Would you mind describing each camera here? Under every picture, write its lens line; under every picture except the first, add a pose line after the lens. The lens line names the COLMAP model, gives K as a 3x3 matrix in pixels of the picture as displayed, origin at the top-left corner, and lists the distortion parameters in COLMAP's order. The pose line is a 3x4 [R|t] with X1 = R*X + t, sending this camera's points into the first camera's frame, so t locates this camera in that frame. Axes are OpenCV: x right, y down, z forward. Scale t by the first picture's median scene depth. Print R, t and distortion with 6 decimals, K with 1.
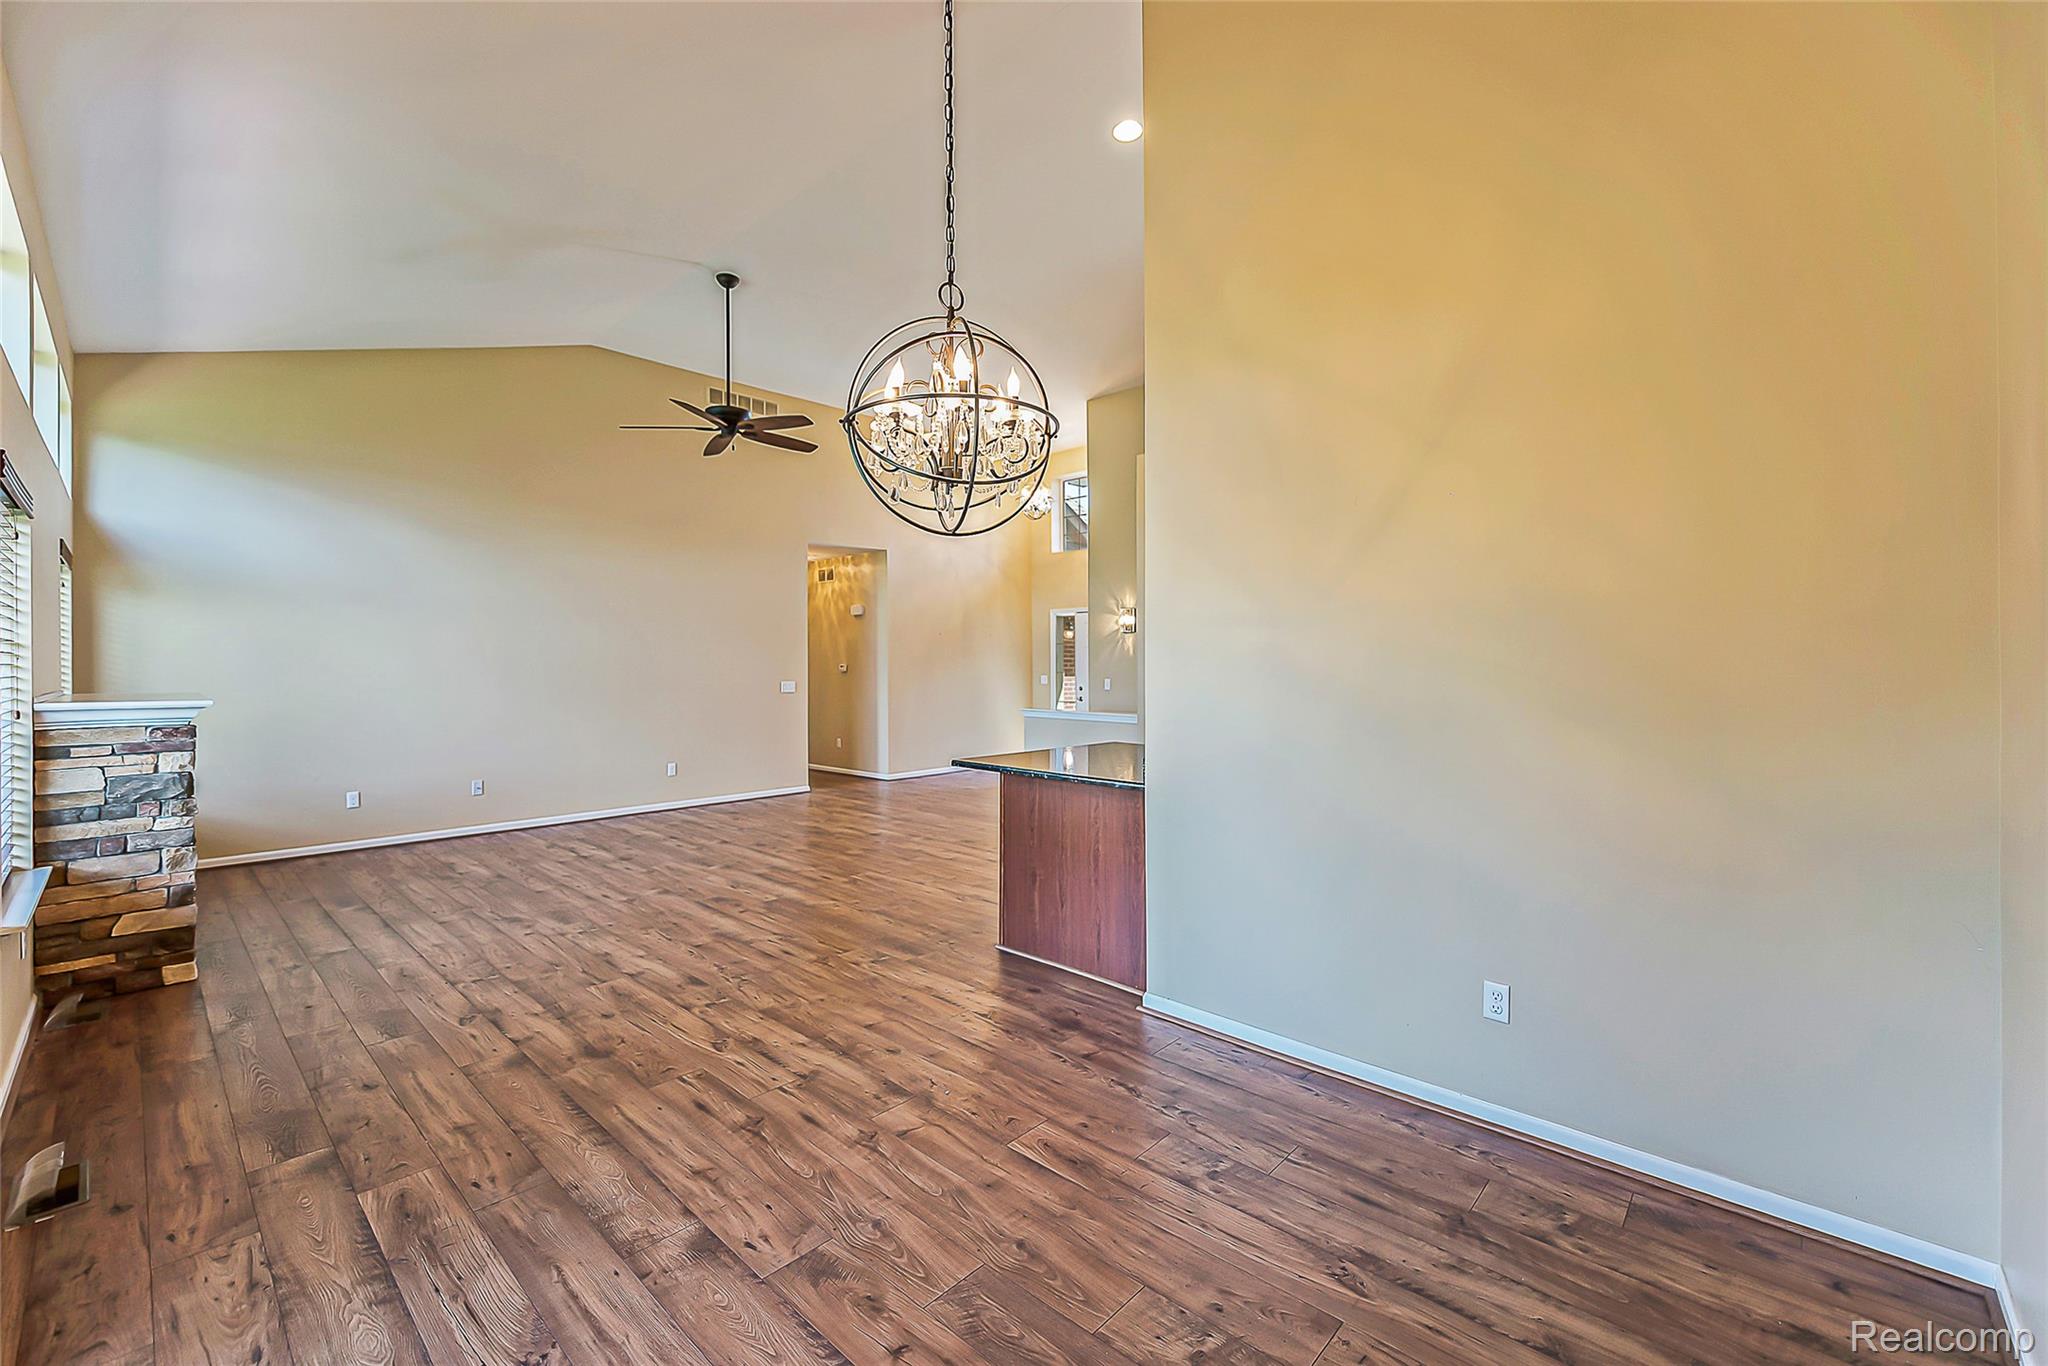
lens RADIAL K [[855.8, 0, 1031.0], [0, 855.8, 668.2], [0, 0, 1]] dist [-0.003532, -0.001704]
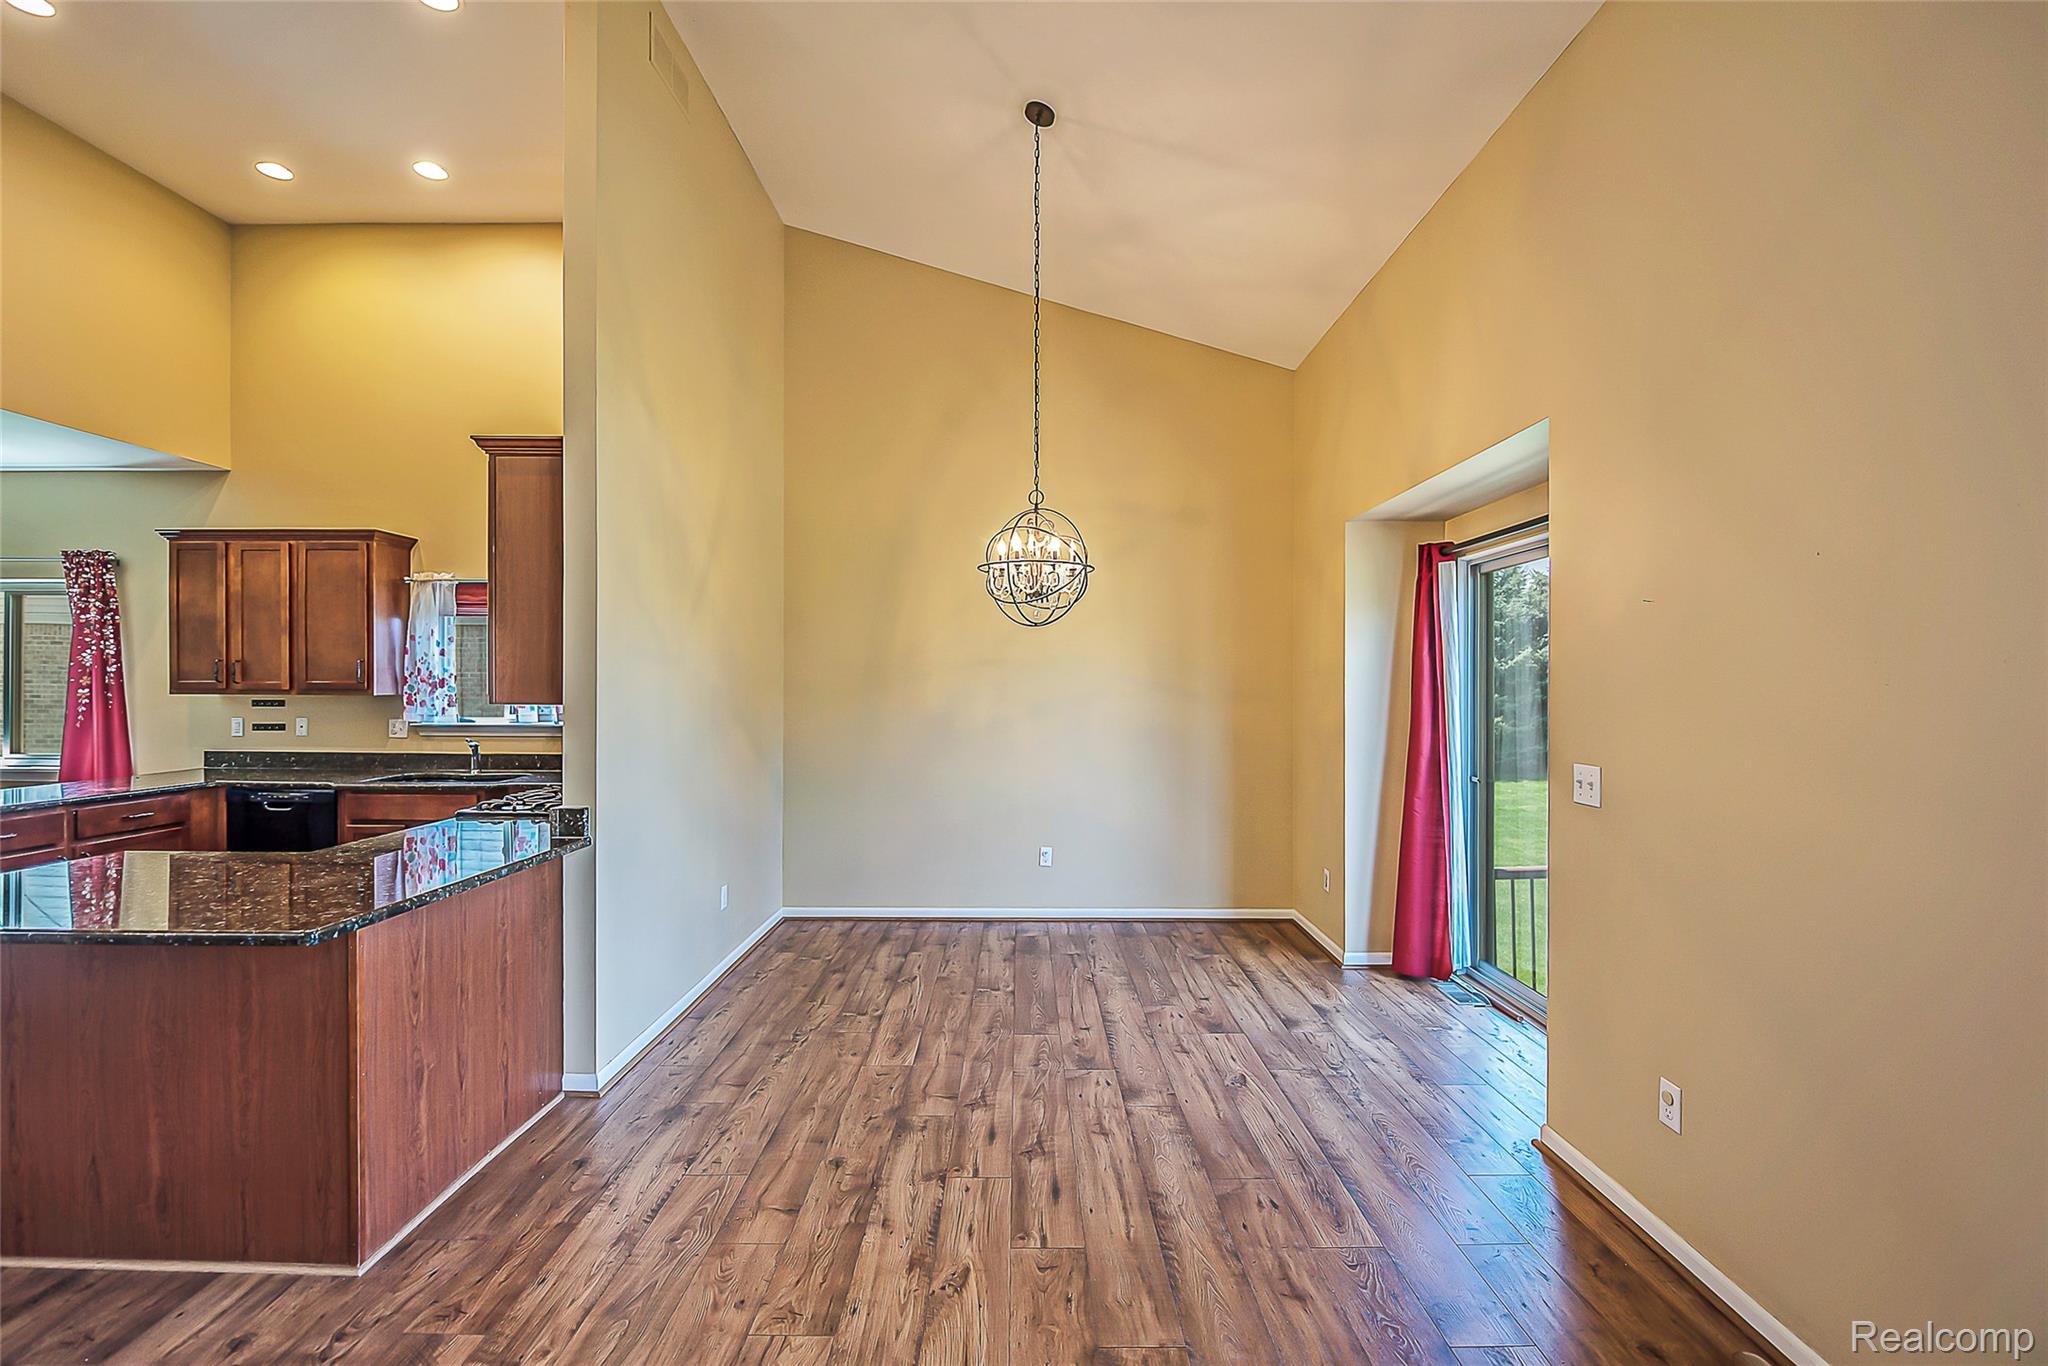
lens RADIAL K [[877.5, 0, 1006.8], [0, 877.5, 690.5], [0, 0, 1]] dist [-0.004069, -0.003364]
pose [[-0.666144, -0.006180, 0.745797, -0.846229], [0.002282, 0.999944, 0.010324, -0.021395], [-0.745820, 0.008579, -0.666093, 1.343159]]
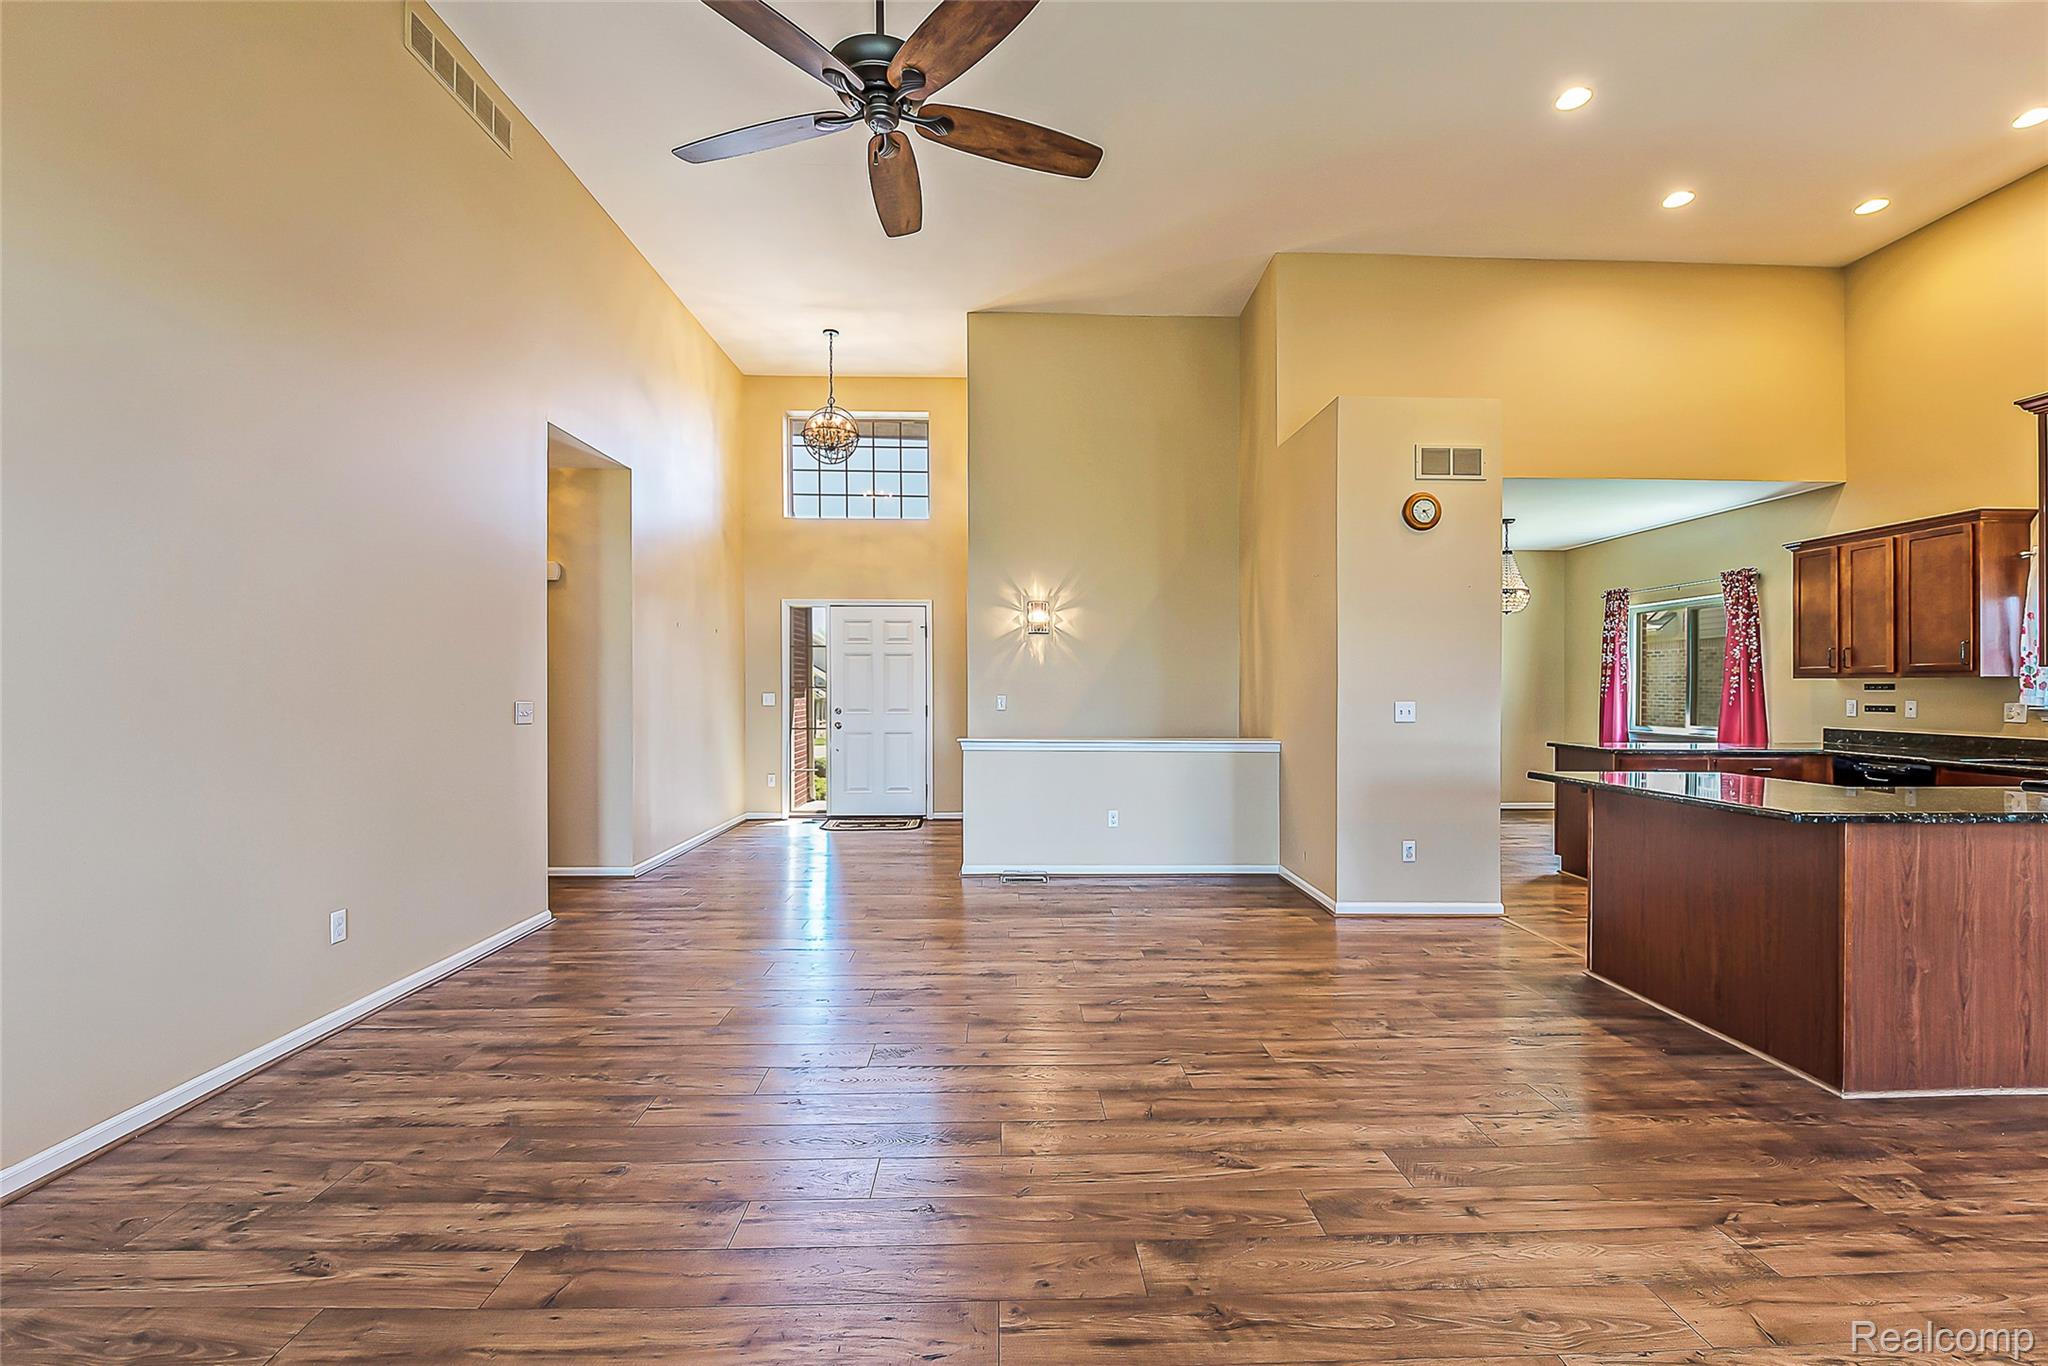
lens RADIAL K [[877.5, 0, 1048.2], [0, 877.5, 685.5], [0, 0, 1]] dist [-0.004069, -0.003364]
pose [[0.706686, 0.005654, 0.707505, -1.175015], [0.000326, 0.999965, -0.008317, 0.029651], [-0.707528, 0.006108, 0.706659, 1.222343]]
